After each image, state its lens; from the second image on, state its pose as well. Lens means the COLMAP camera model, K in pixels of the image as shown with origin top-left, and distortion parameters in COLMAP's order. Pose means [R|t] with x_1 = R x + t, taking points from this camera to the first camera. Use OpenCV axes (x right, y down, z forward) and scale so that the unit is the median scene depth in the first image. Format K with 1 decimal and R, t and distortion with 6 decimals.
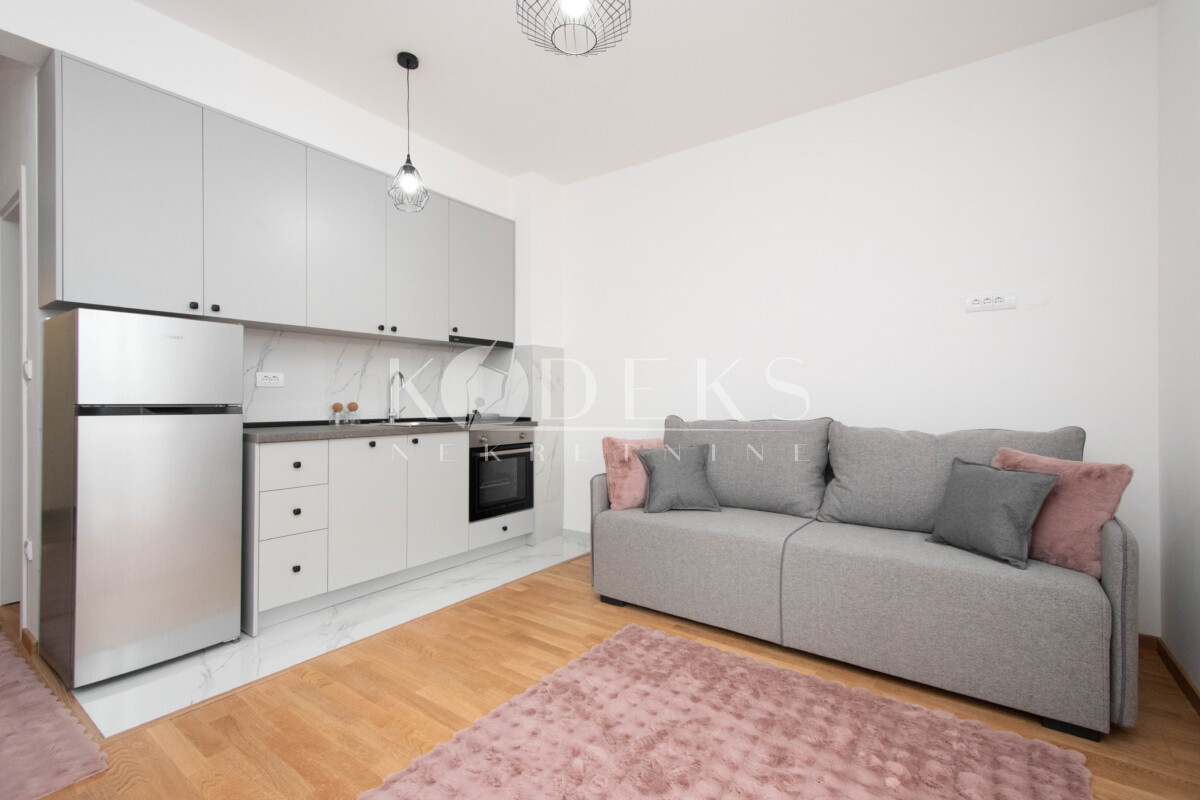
lens RADIAL K [[531.0, 0, 603.8], [0, 531.0, 399.0], [0, 0, 1]] dist [0.001822, 0.000035]
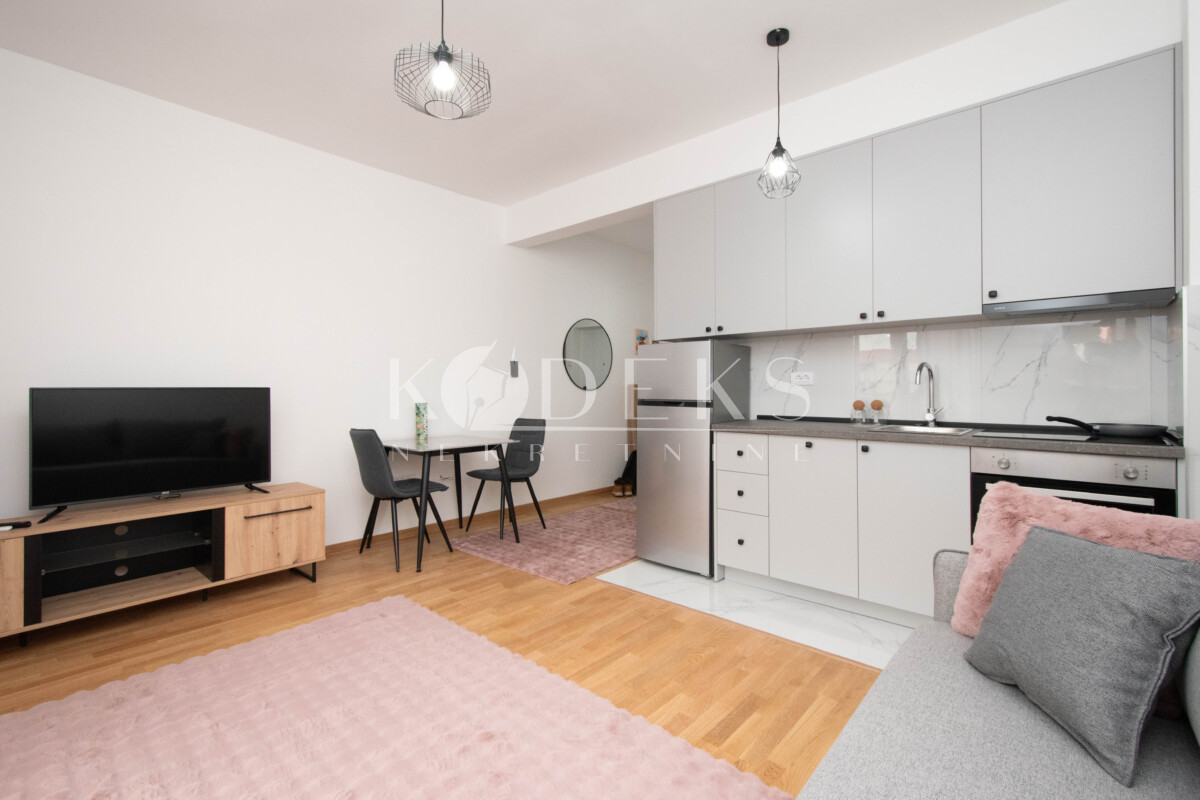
lens RADIAL K [[525.8, 0, 600.3], [0, 525.8, 388.0], [0, 0, 1]] dist [-0.000656, -0.000129]
pose [[-0.107620, -0.004891, -0.994180, 0.538003], [0.000373, 0.999988, -0.004960, -0.011847], [0.994192, -0.000905, -0.107617, 0.724723]]
